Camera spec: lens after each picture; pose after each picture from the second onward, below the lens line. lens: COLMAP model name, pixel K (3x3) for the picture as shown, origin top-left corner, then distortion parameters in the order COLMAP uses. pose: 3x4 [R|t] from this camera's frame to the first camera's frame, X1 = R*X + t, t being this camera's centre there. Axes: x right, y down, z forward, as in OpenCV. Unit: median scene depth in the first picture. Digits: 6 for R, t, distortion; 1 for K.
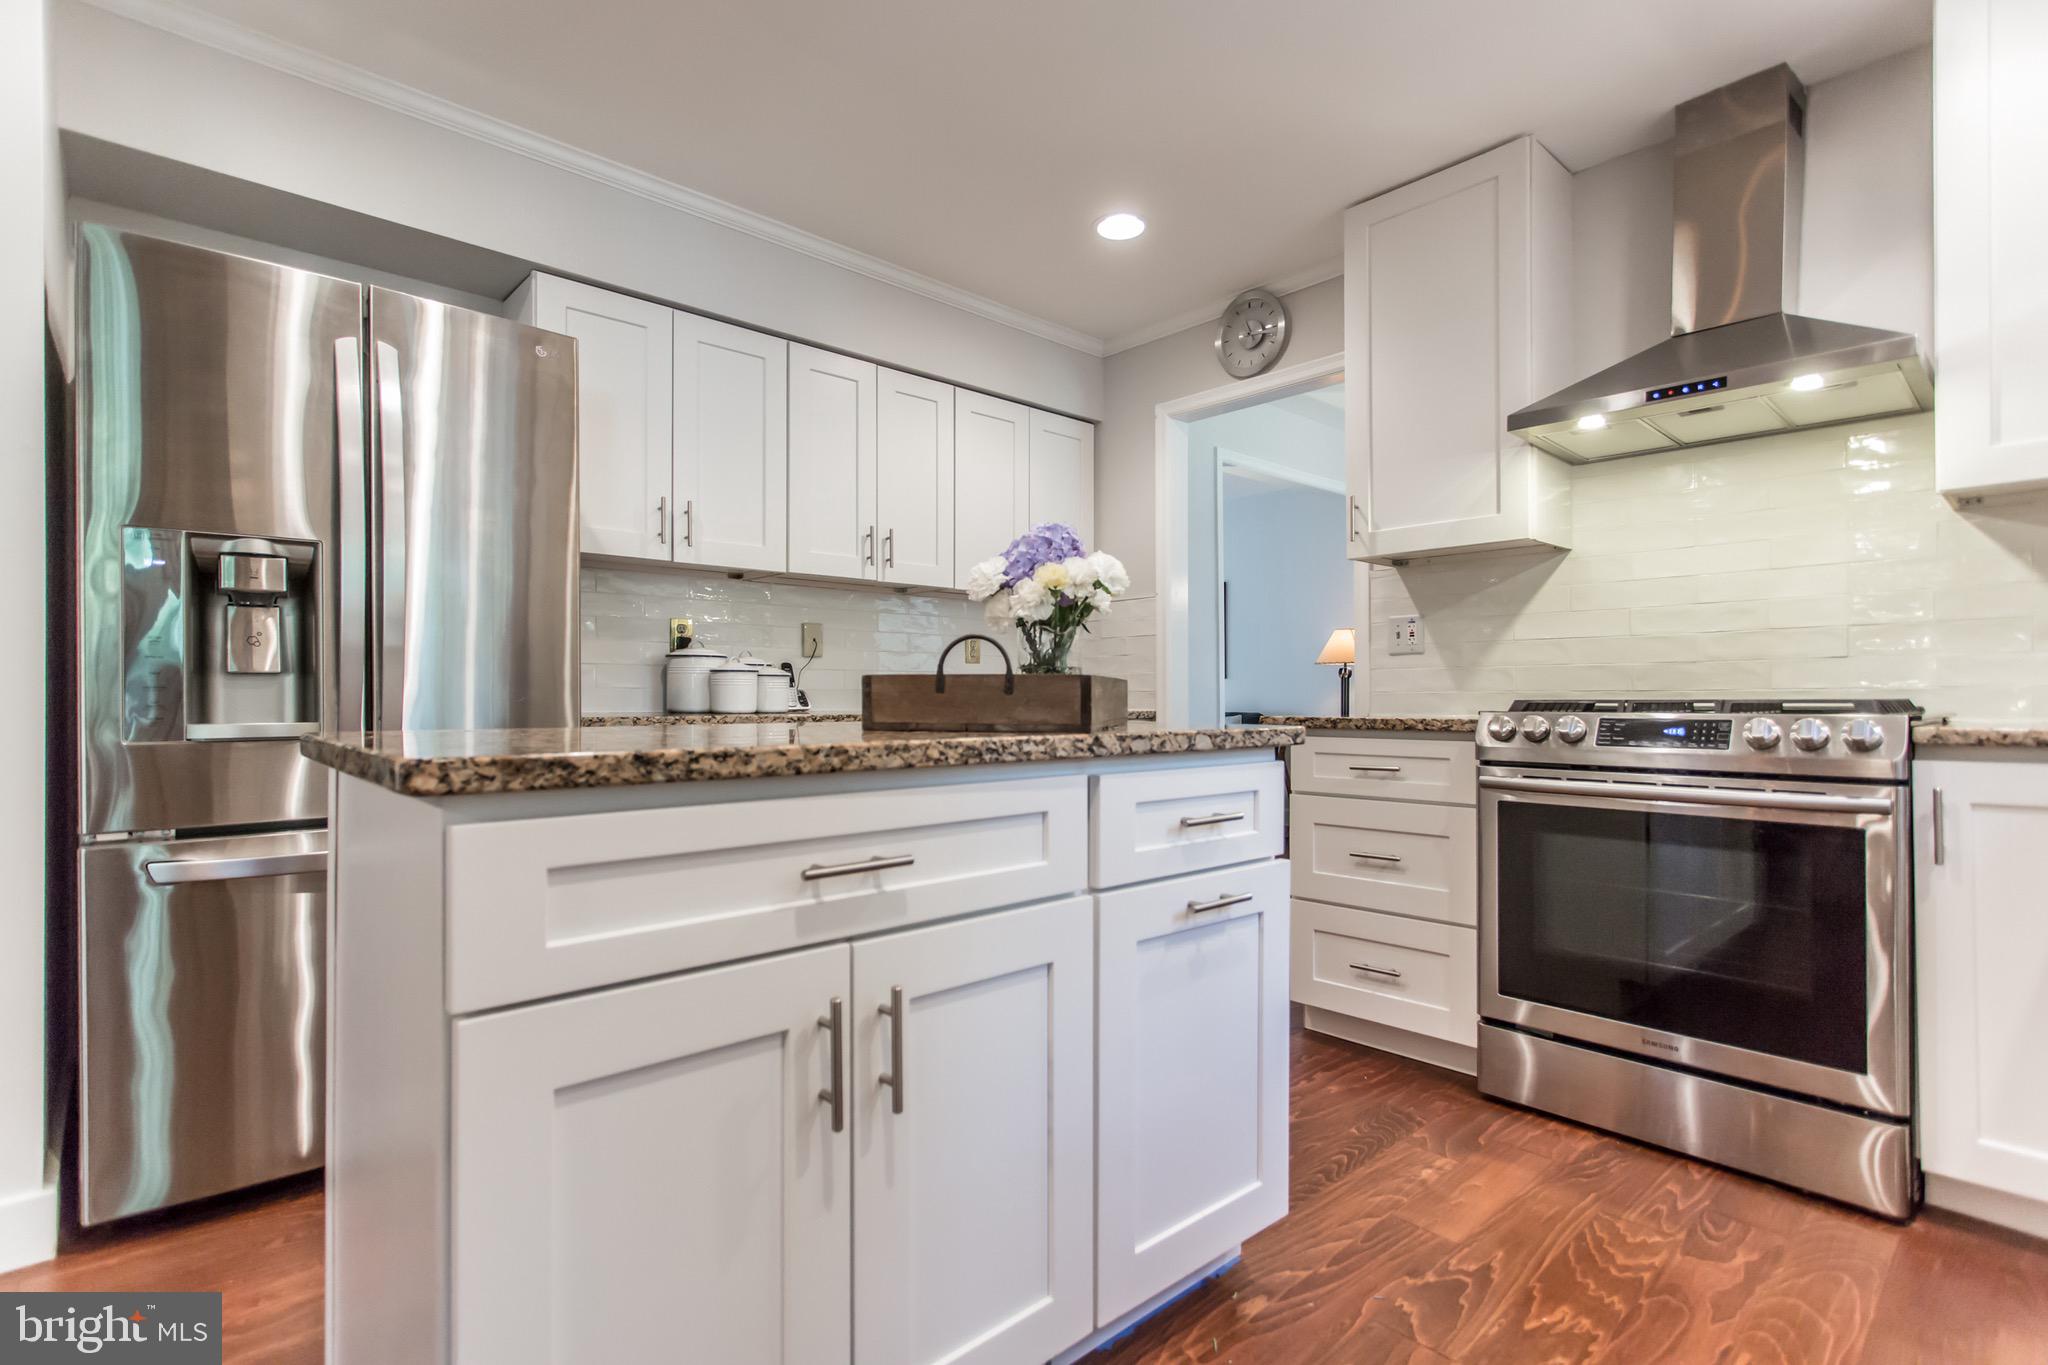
lens RADIAL K [[967.4, 0, 1013.0], [0, 967.4, 684.6], [0, 0, 1]] dist [0.002244, 0.000820]
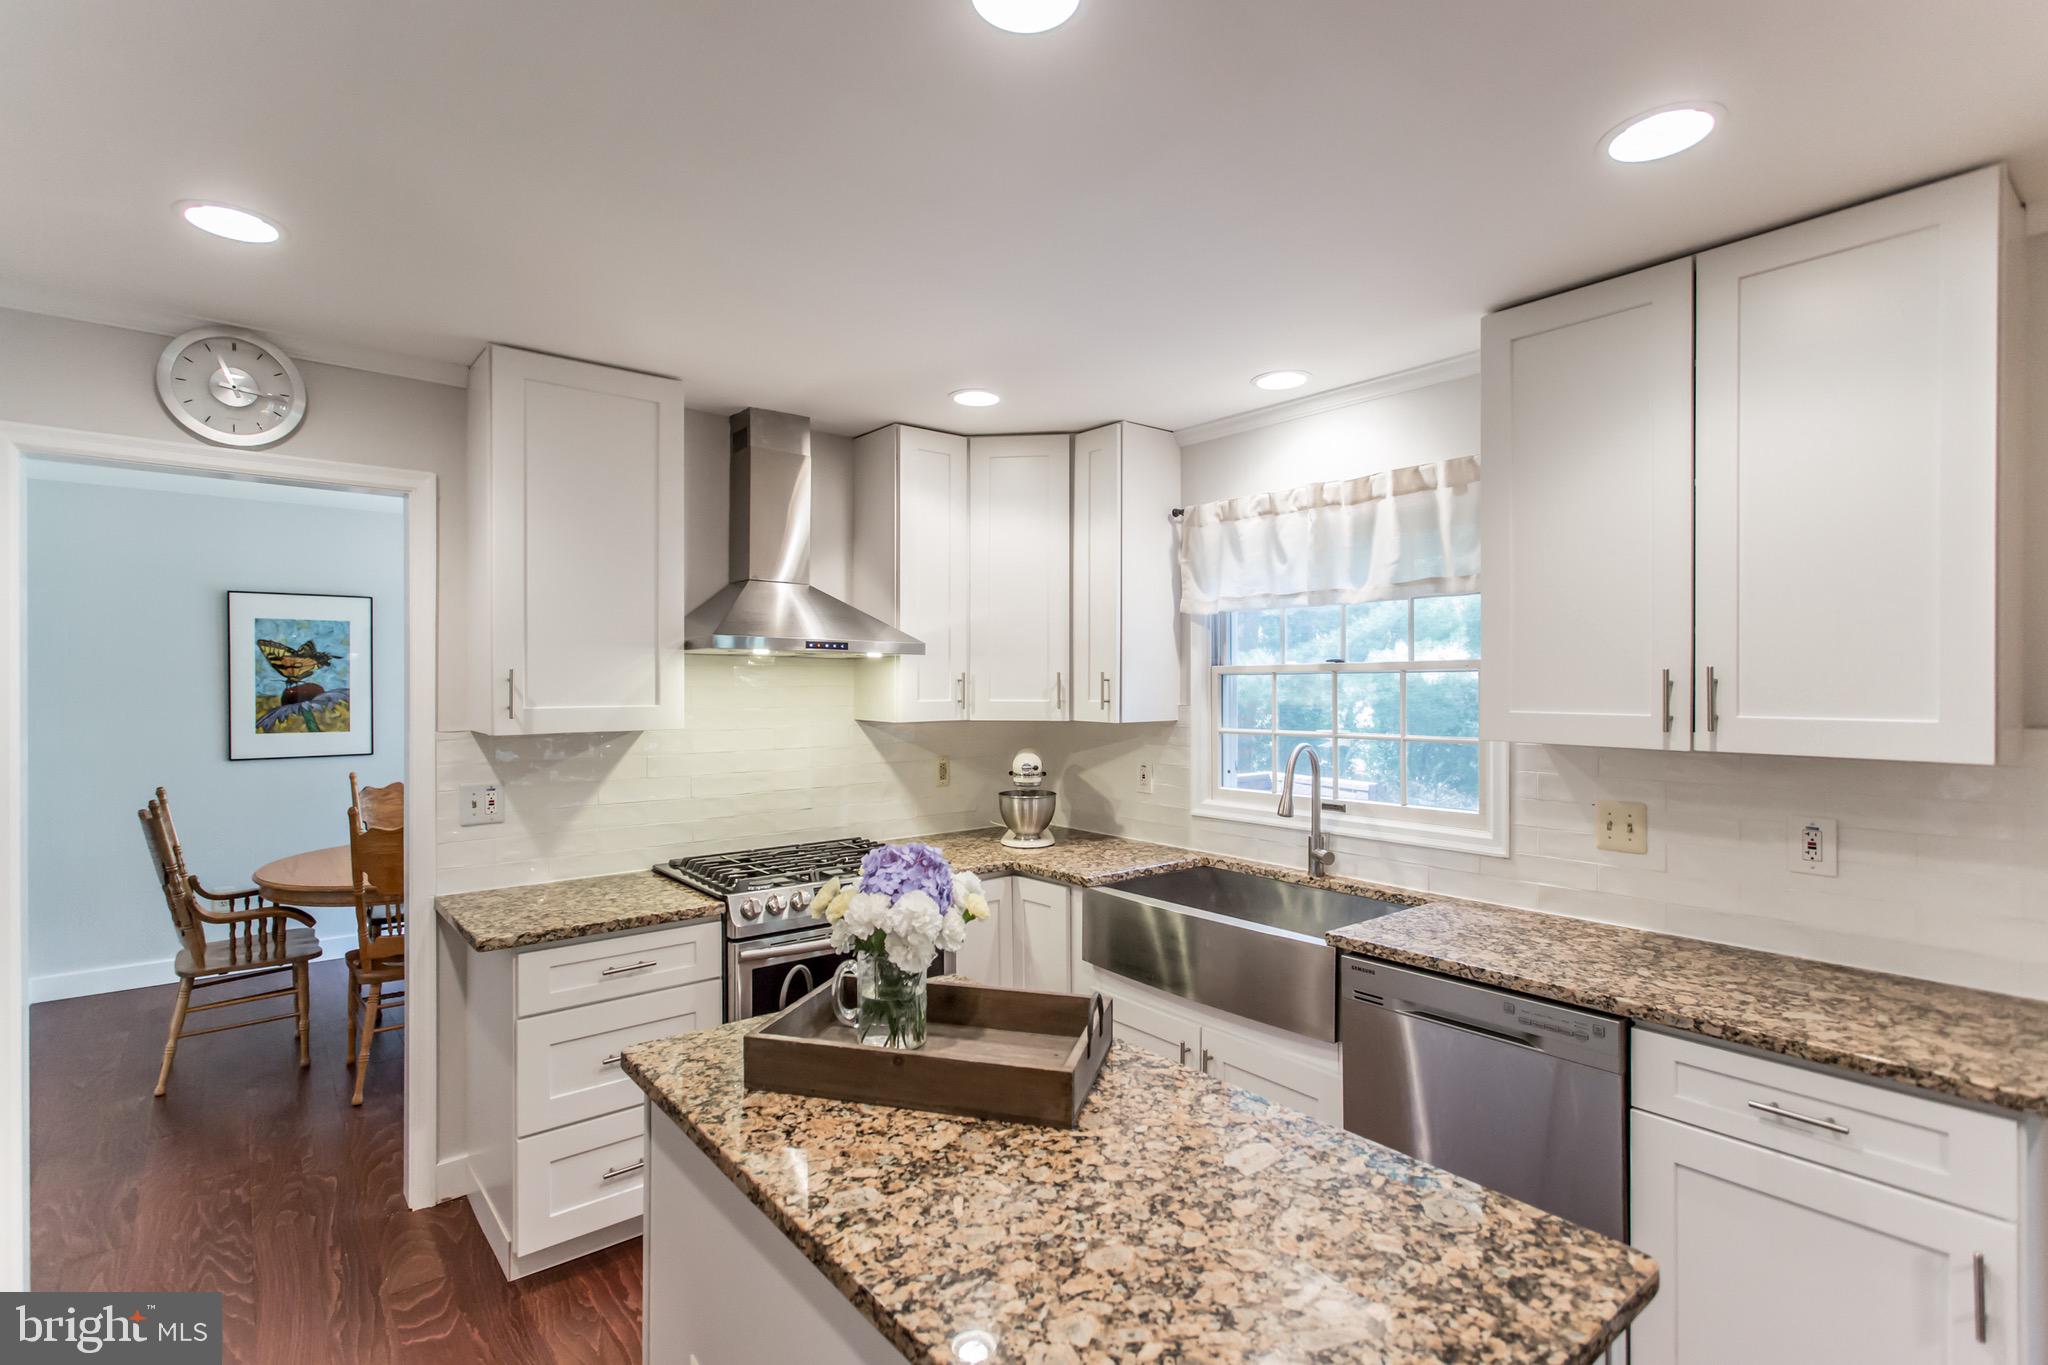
lens RADIAL K [[967.4, 0, 1013.0], [0, 967.4, 684.6], [0, 0, 1]] dist [0.002244, 0.000820]
pose [[0.064195, 0.001214, 0.997937, -0.532080], [-0.008564, 0.999963, -0.000666, -0.184660], [-0.997901, -0.008503, 0.064203, 0.474583]]
